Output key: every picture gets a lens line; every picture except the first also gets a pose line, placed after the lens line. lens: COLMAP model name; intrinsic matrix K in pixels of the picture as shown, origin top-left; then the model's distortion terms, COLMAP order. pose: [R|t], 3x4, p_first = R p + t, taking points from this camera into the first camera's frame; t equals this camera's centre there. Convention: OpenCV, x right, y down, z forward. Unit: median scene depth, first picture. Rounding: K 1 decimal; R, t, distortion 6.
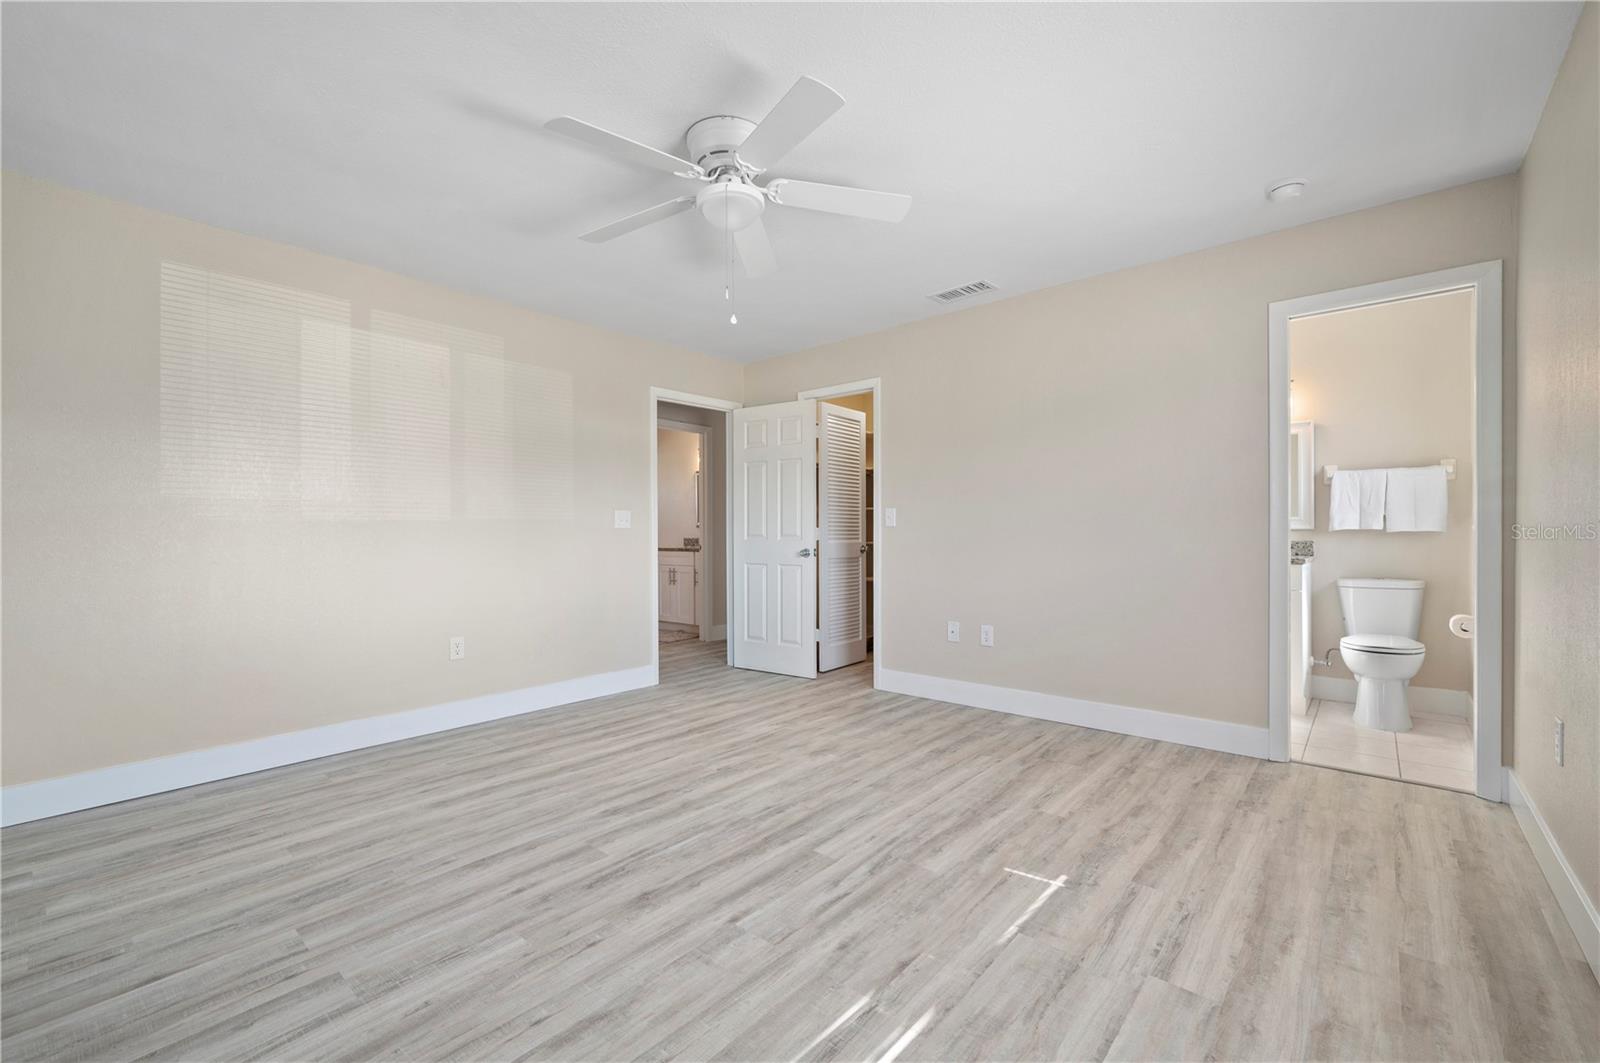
lens RADIAL K [[646.8, 0, 811.7], [0, 646.8, 537.6], [0, 0, 1]] dist [0.001575, -0.001222]
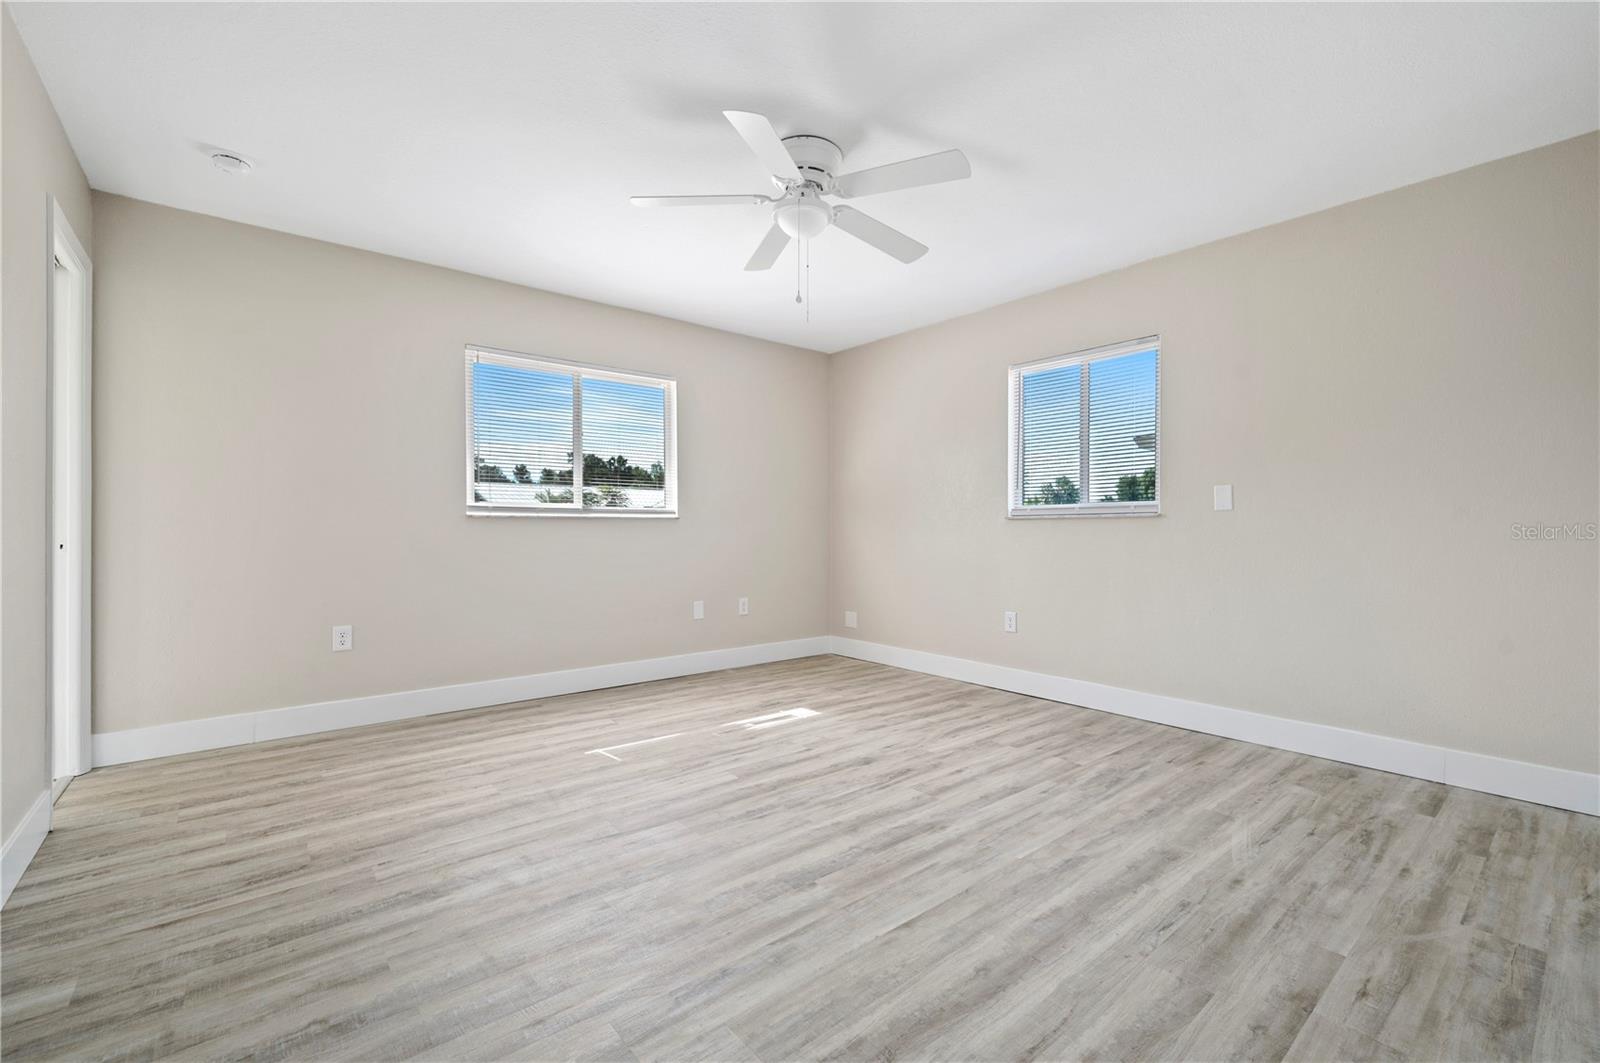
lens RADIAL K [[678.5, 0, 783.1], [0, 678.5, 539.6], [0, 0, 1]] dist [-0.001070, -0.000010]
pose [[-0.979367, -0.000241, 0.202090, -0.280776], [0.003713, 0.999809, 0.019186, 0.012871], [-0.202056, 0.019541, -0.979179, 1.861778]]
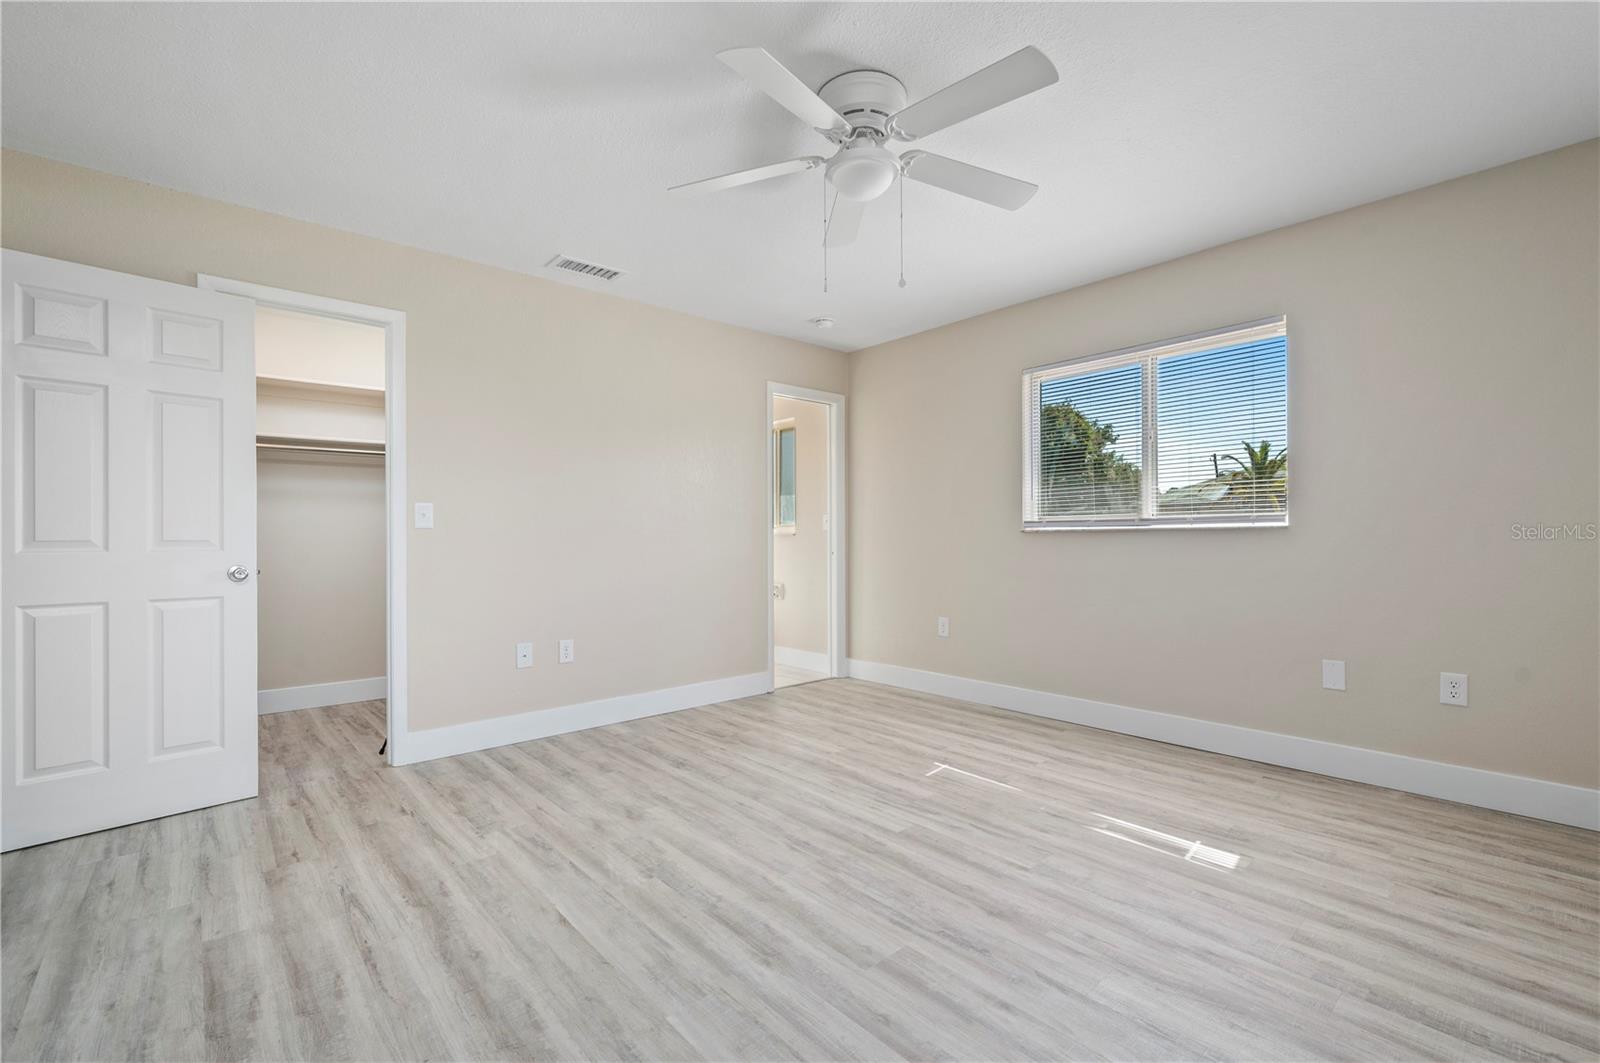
lens RADIAL K [[678.5, 0, 799.2], [0, 678.5, 528.3], [0, 0, 1]] dist [-0.001070, -0.000010]
pose [[0.156907, 0.017295, 0.987462, -0.945823], [0.012255, 0.999736, -0.019458, 0.006089], [-0.987537, 0.015155, 0.156654, 0.821945]]
